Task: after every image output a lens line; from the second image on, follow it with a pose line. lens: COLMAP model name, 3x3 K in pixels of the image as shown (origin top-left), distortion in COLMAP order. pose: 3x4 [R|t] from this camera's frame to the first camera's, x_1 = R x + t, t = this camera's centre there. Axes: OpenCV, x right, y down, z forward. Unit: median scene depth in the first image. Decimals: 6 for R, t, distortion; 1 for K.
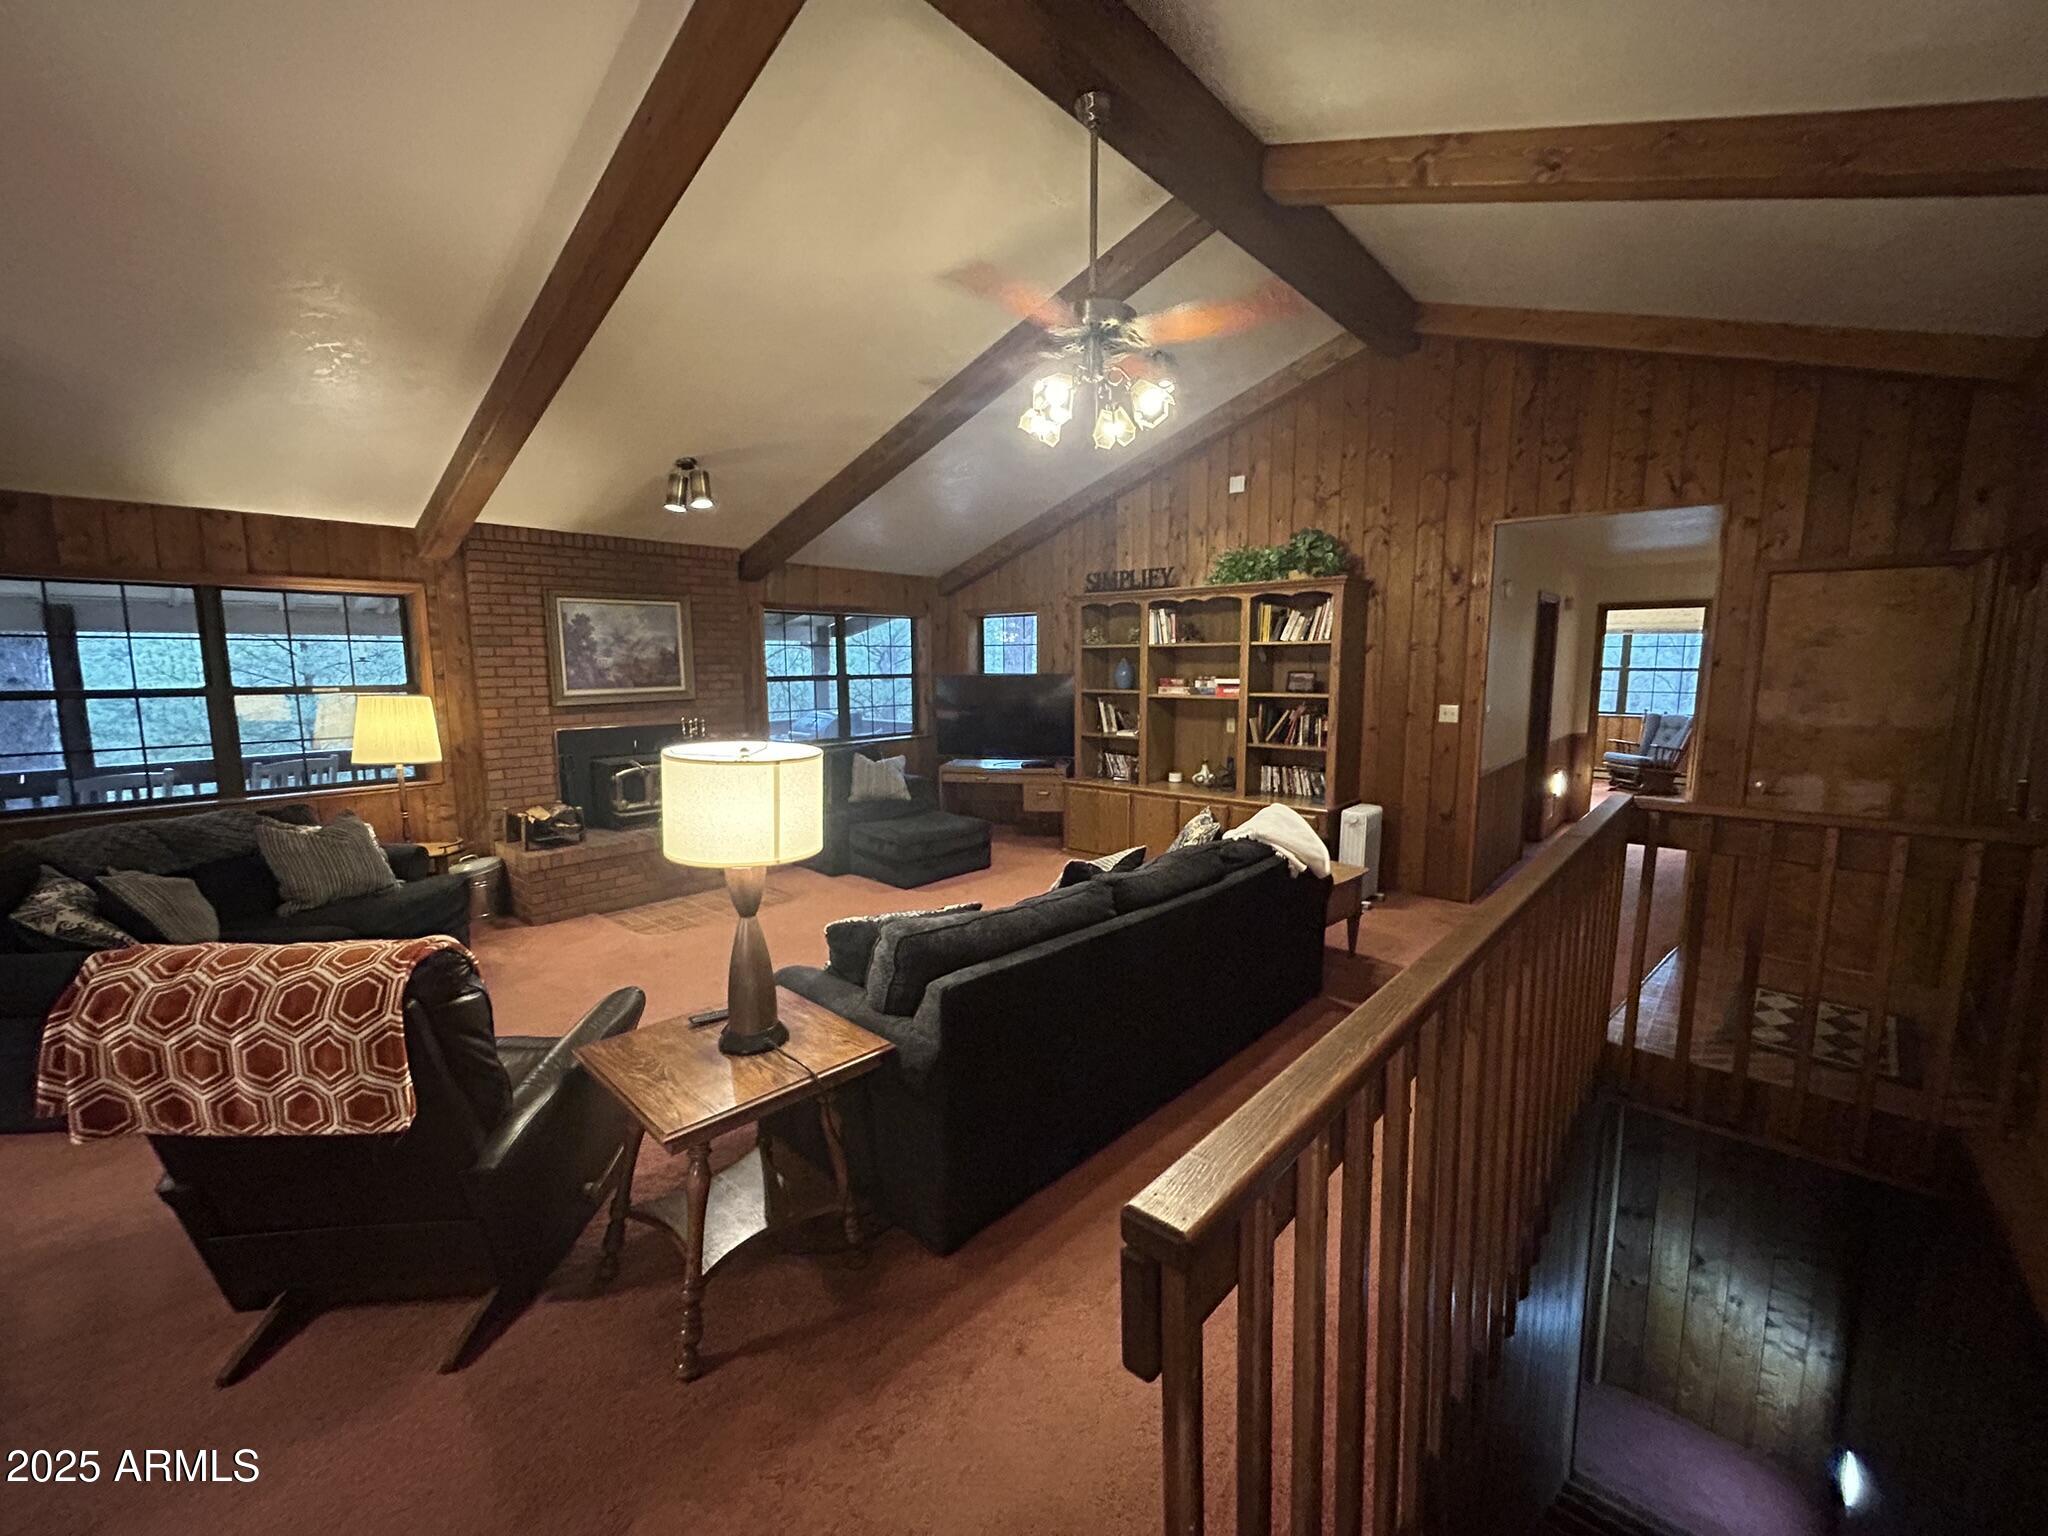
lens RADIAL K [[821.3, 0, 1016.6], [0, 821.3, 764.9], [0, 0, 1]] dist [-0.003886, 0.001572]
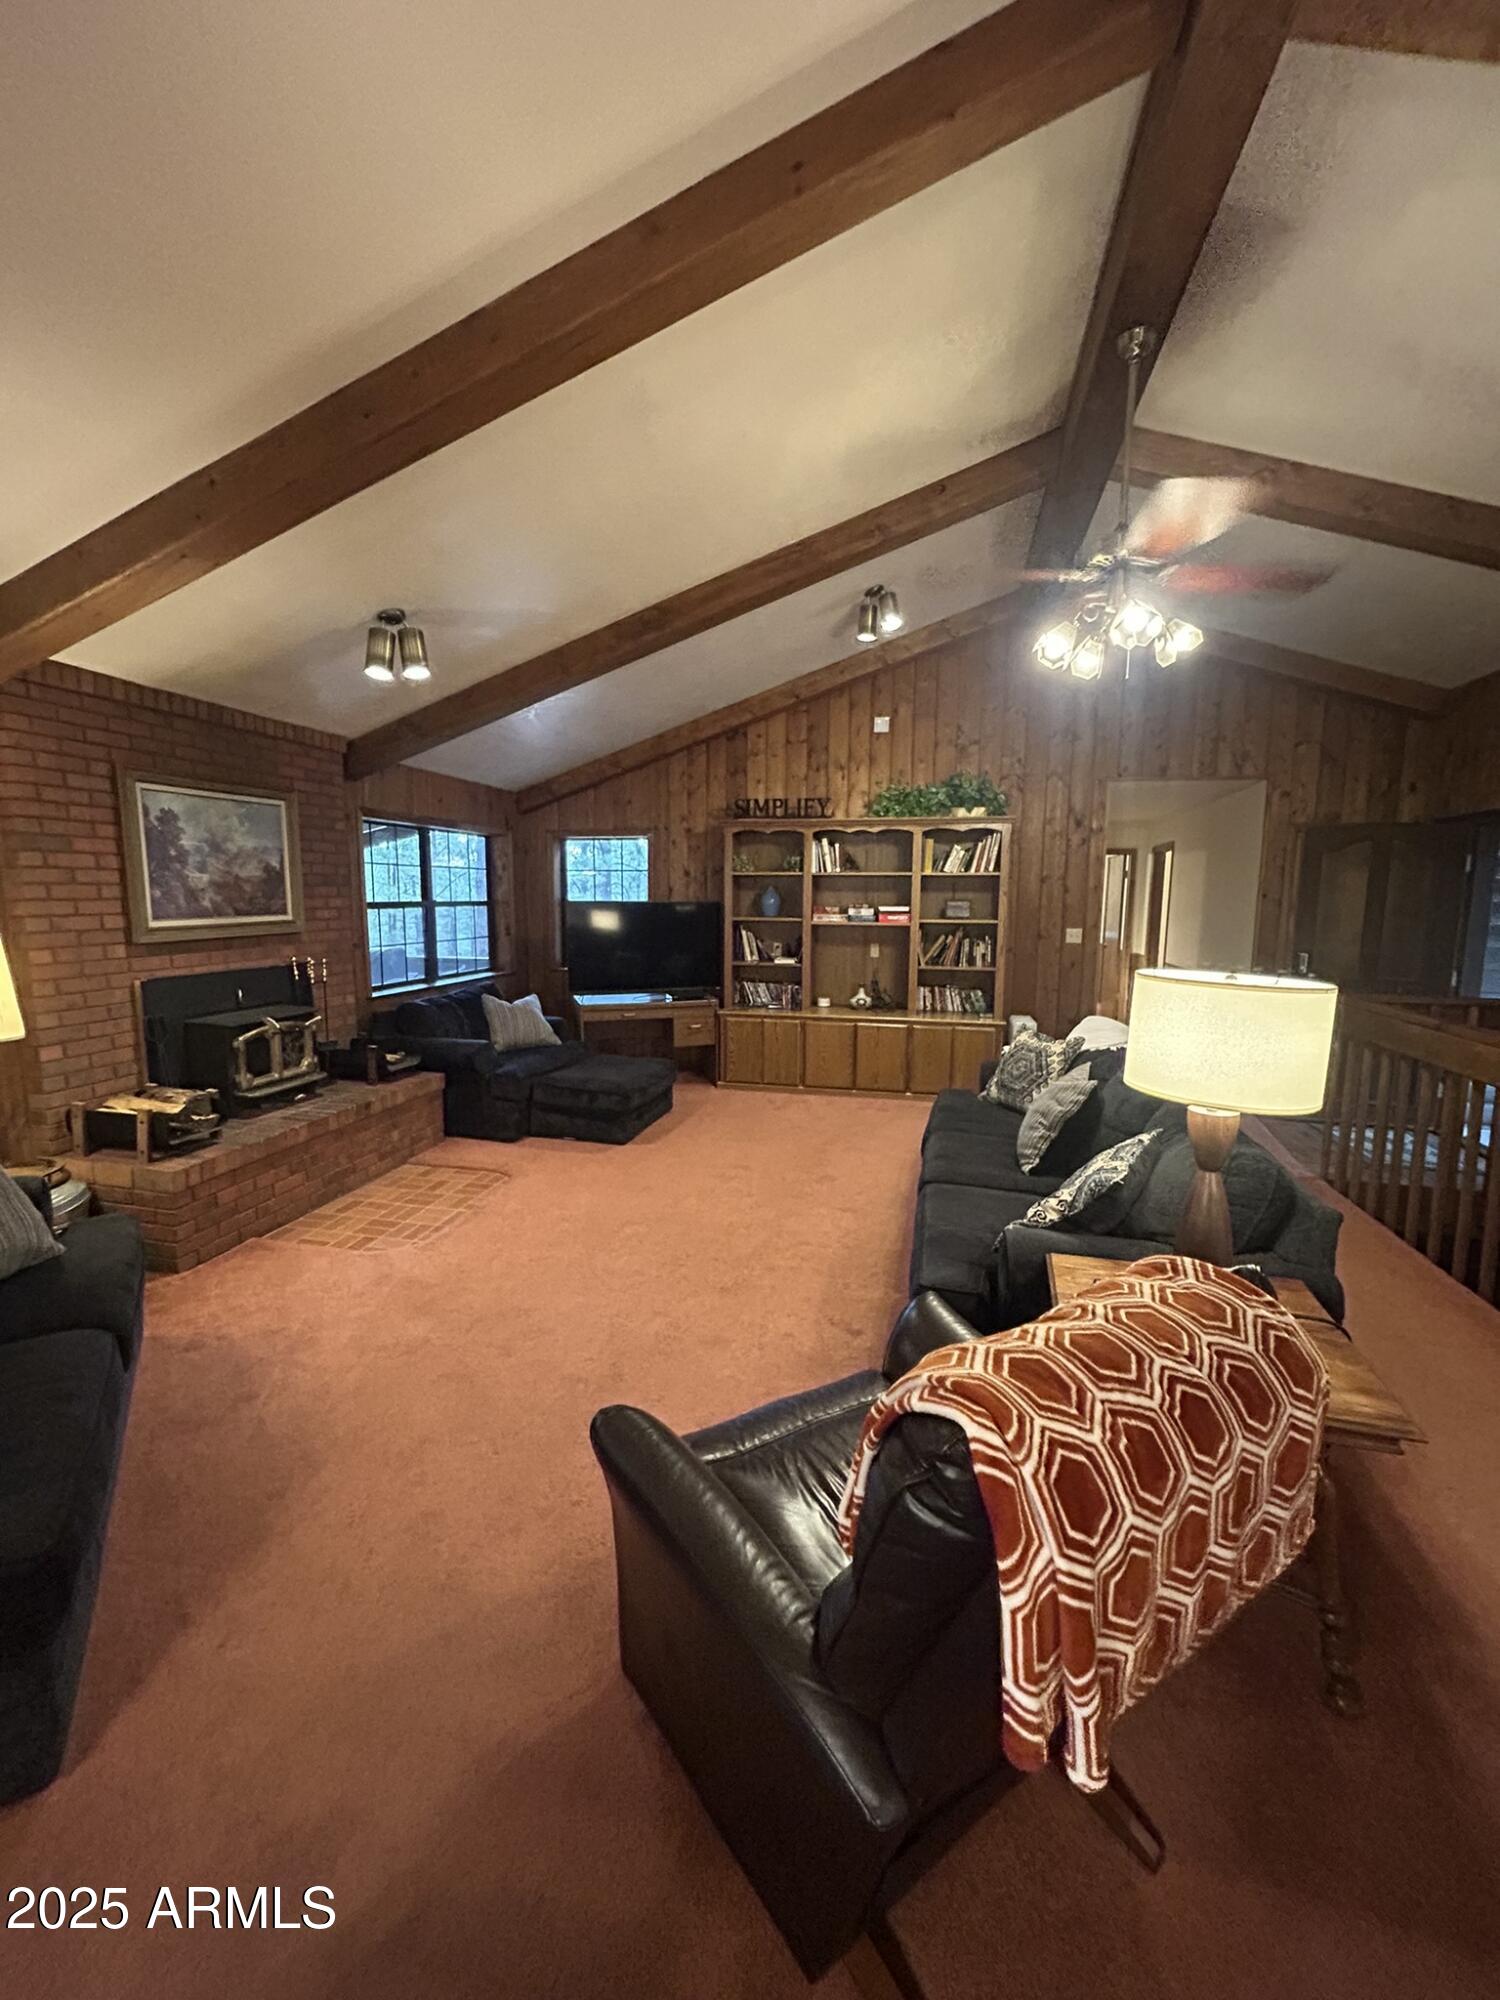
lens RADIAL K [[802.1, 0, 742.4], [0, 802.1, 998.5], [0, 0, 1]] dist [-0.003886, 0.001572]
pose [[0.878060, -0.051549, 0.475766, -0.428578], [0.049416, 0.998634, 0.017001, -0.013333], [-0.475992, 0.008583, 0.879408, 0.182139]]
